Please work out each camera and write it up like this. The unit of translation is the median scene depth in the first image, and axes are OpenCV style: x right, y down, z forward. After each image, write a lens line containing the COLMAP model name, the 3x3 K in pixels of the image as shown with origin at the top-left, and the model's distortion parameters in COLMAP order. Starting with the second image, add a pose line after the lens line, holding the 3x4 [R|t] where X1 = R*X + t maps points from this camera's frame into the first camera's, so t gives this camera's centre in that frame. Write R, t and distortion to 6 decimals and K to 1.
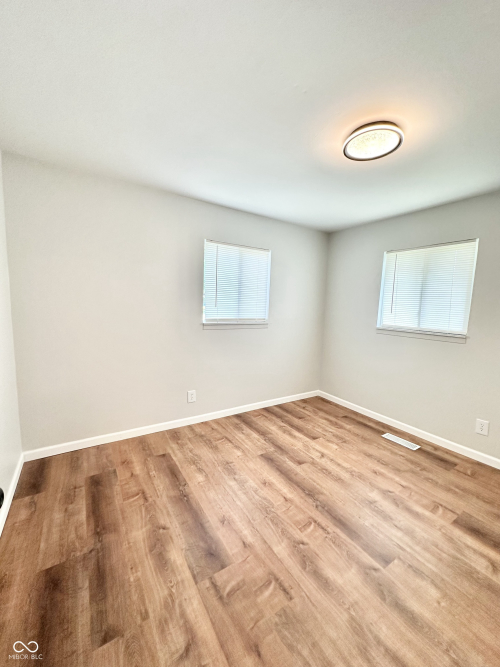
lens RADIAL K [[267.5, 0, 249.2], [0, 267.5, 335.4], [0, 0, 1]] dist [-0.000180, 0.000334]
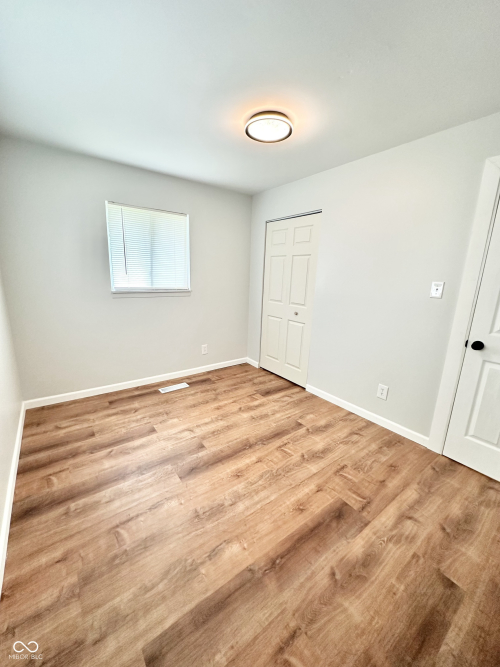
lens RADIAL K [[267.5, 0, 249.2], [0, 267.5, 335.4], [0, 0, 1]] dist [-0.000180, 0.000334]
pose [[-0.073442, -0.260830, 0.962587, -0.655365], [0.085377, 0.960006, 0.266645, -0.129254], [-0.993638, 0.101766, -0.048236, 0.914882]]
